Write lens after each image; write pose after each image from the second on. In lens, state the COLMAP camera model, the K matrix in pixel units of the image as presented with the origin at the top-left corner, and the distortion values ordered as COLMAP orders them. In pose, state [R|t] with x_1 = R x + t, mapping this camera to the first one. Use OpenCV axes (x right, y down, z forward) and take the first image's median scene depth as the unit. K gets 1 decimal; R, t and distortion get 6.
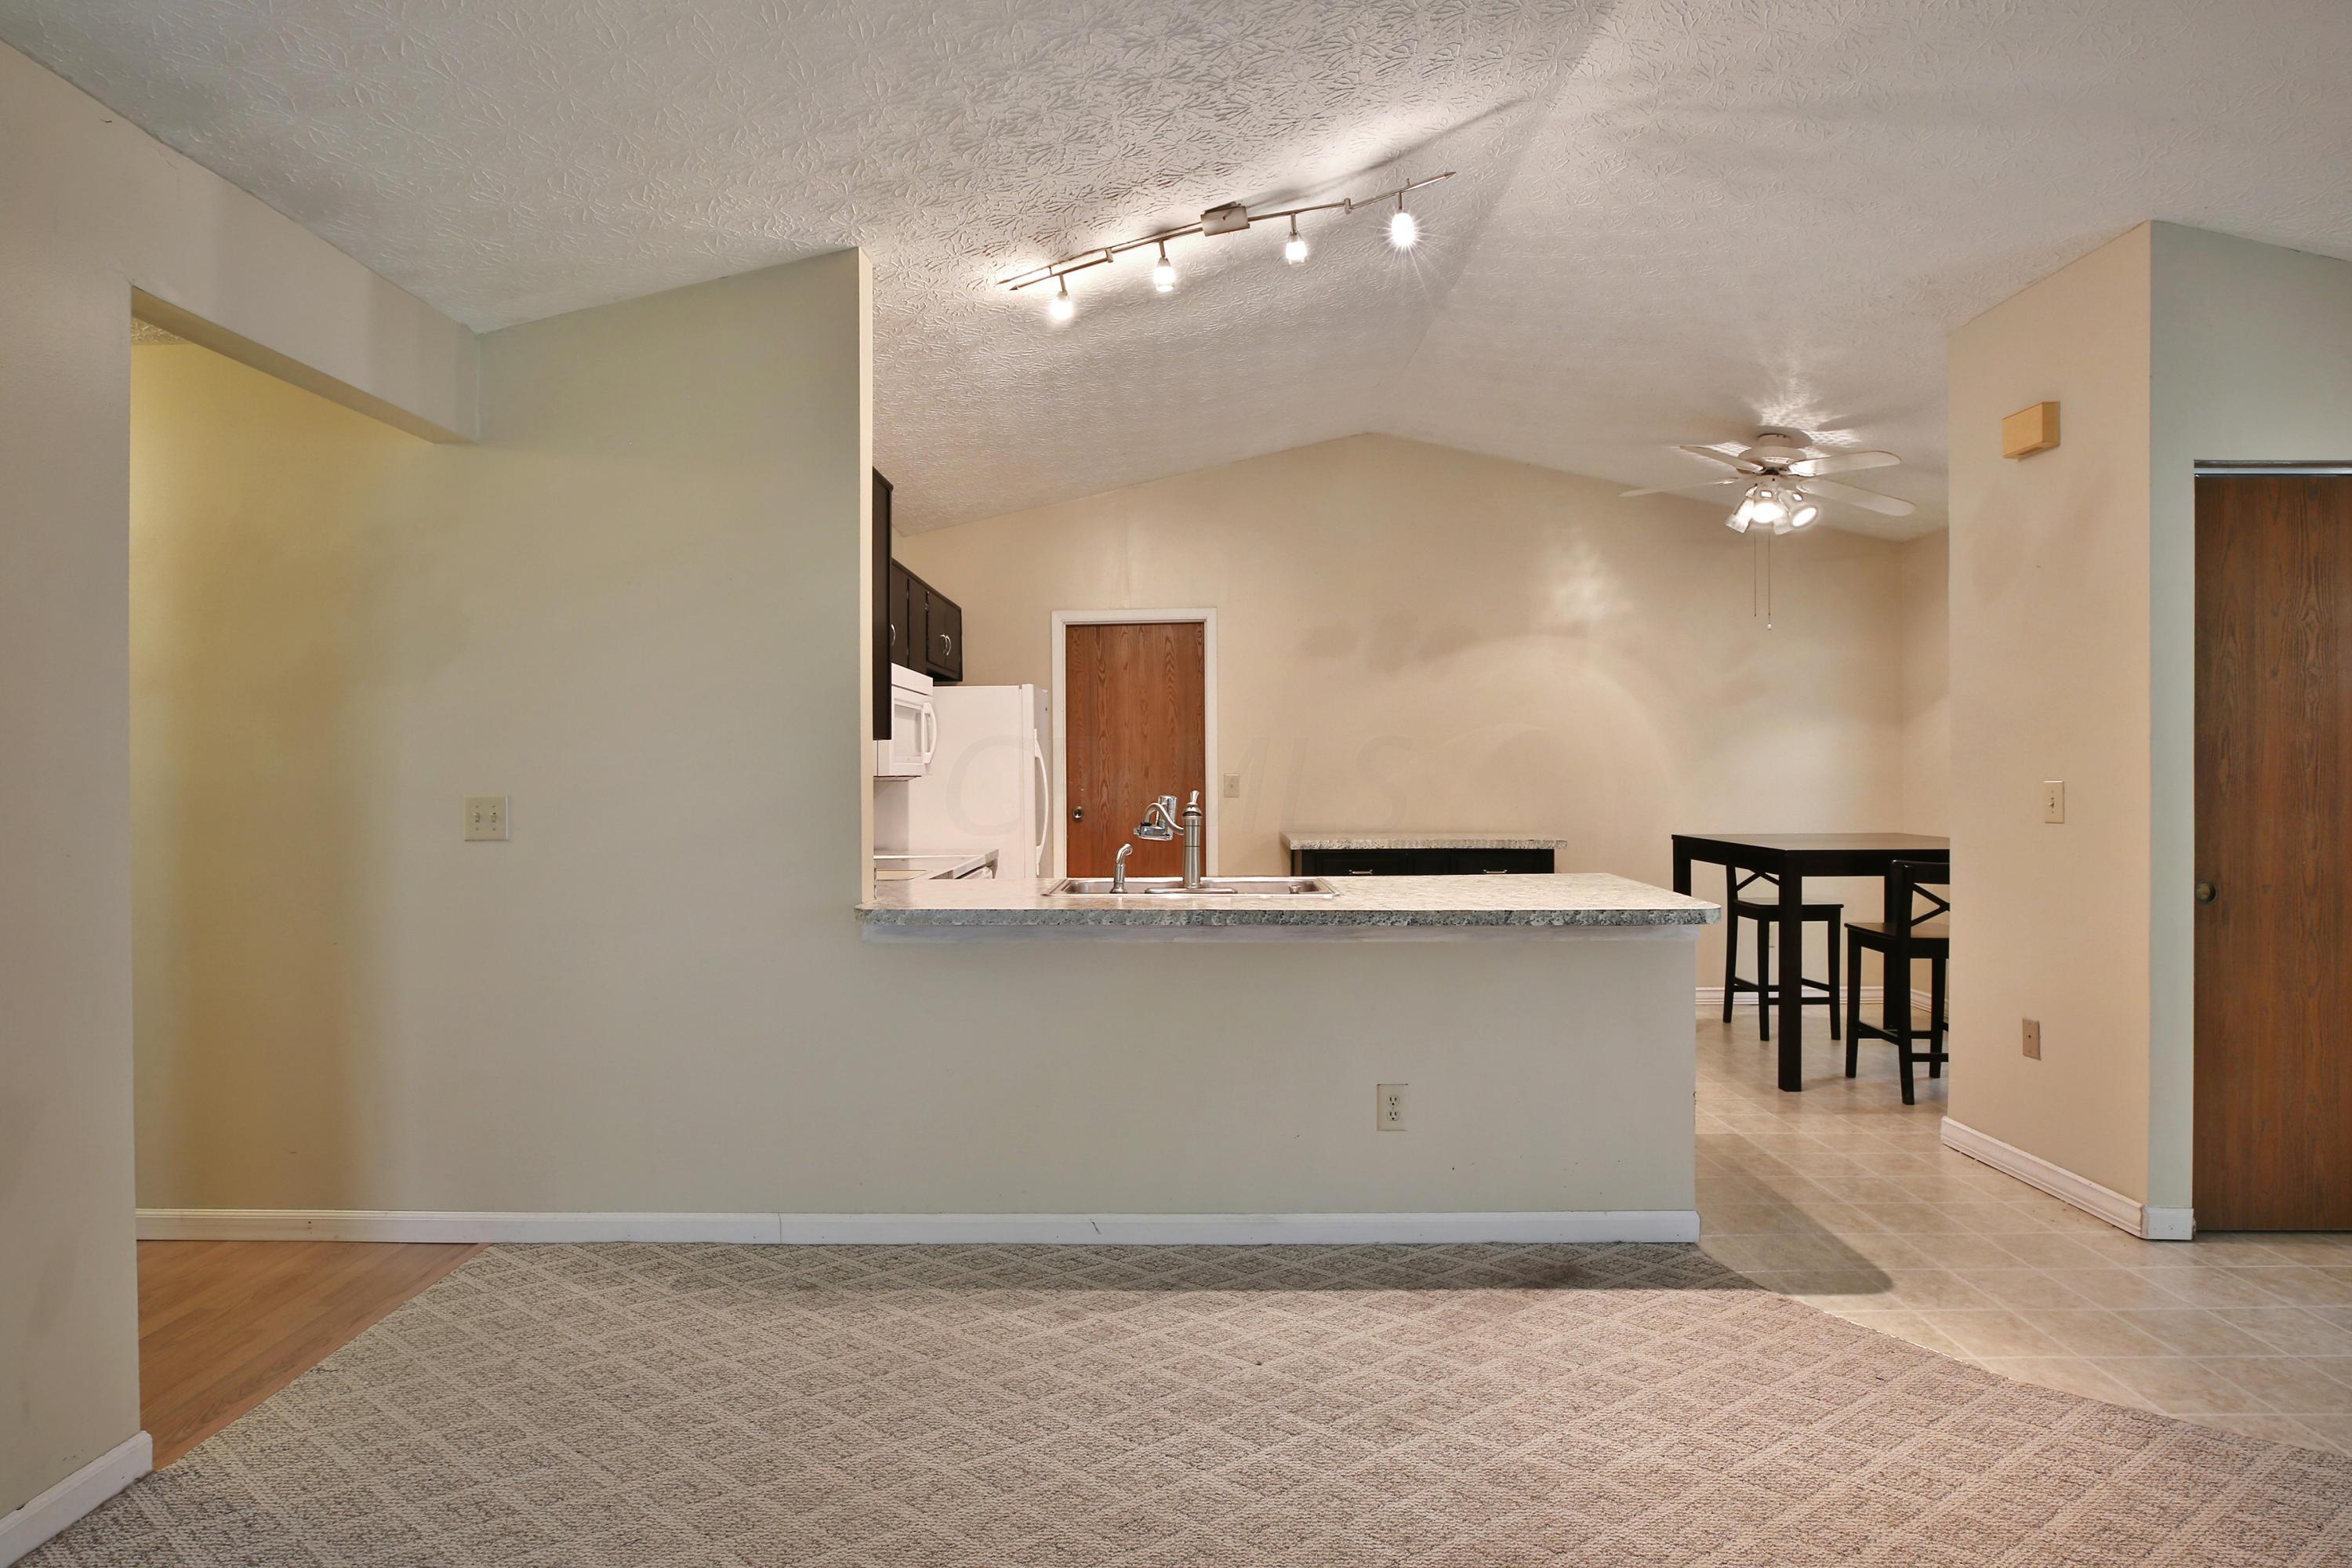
lens RADIAL K [[1215.3, 0, 1181.1], [0, 1215.3, 770.1], [0, 0, 1]] dist [-0.035030, 0.008458]
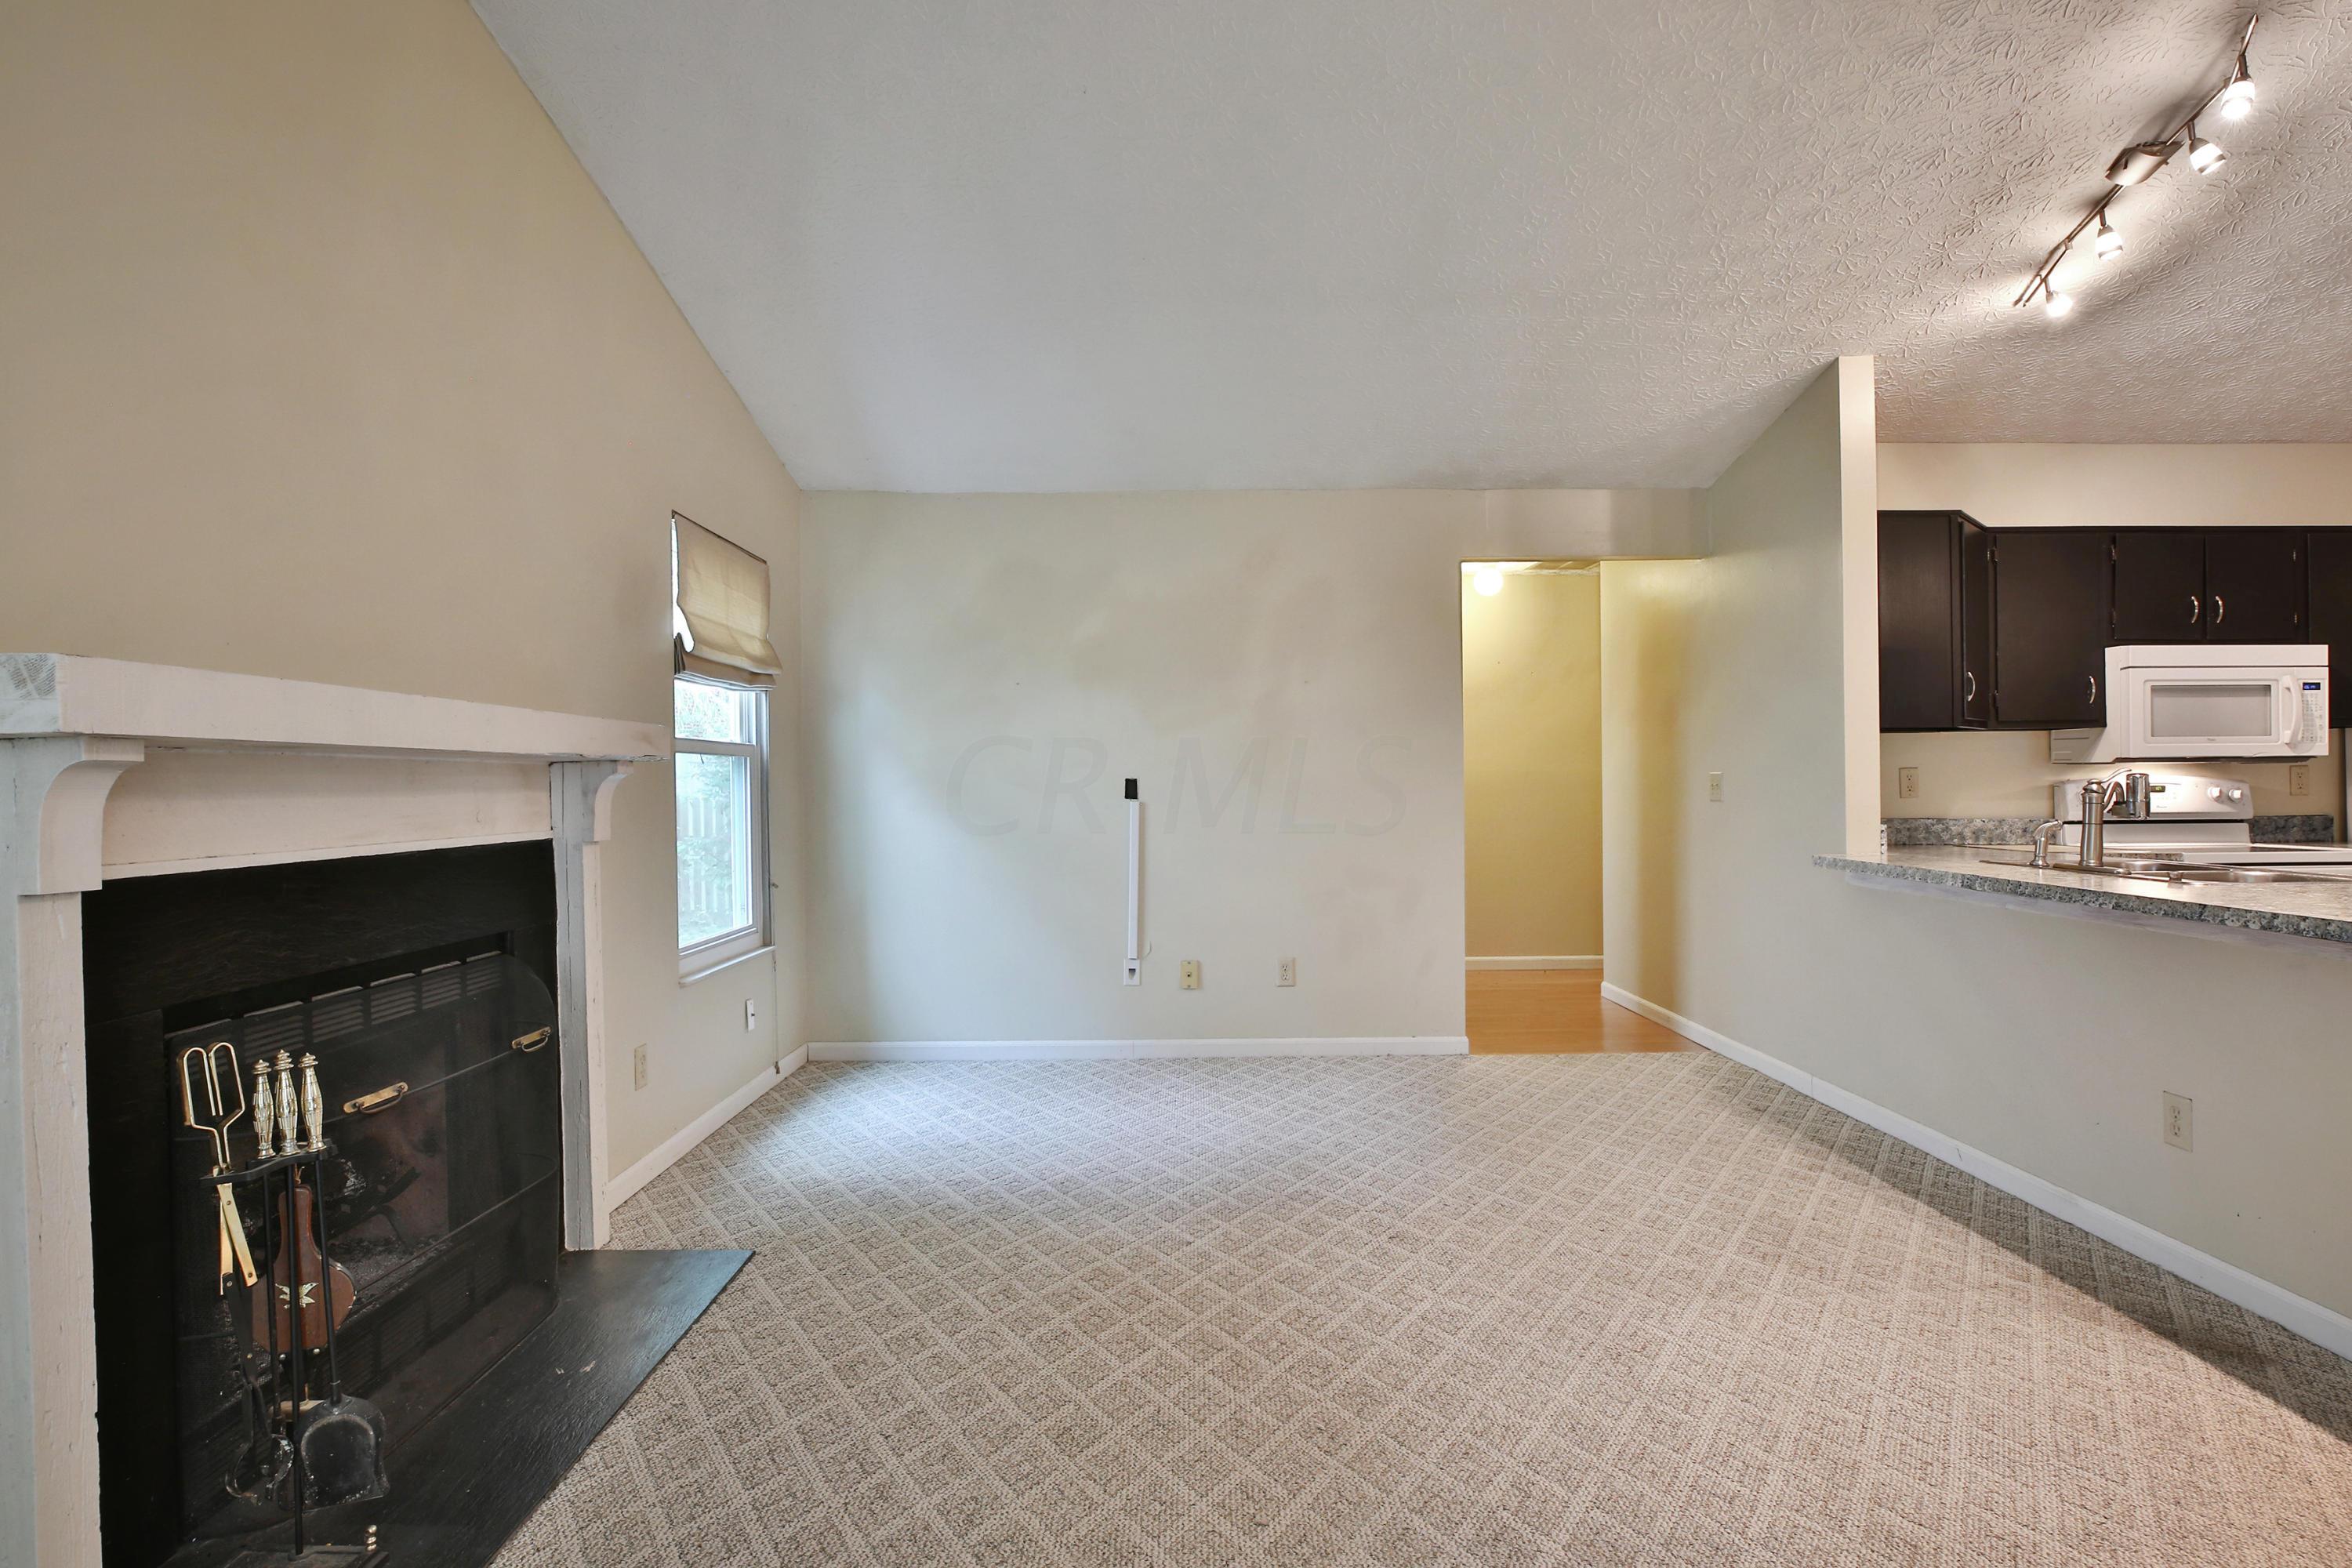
lens RADIAL K [[1215.3, 0, 1175.5], [0, 1215.3, 771.8], [0, 0, 1]] dist [-0.035030, 0.008458]
pose [[0.019596, -0.002397, -0.999805, 1.108934], [0.004279, 0.999988, -0.002313, 0.021970], [0.999799, -0.004233, 0.019606, 0.265701]]
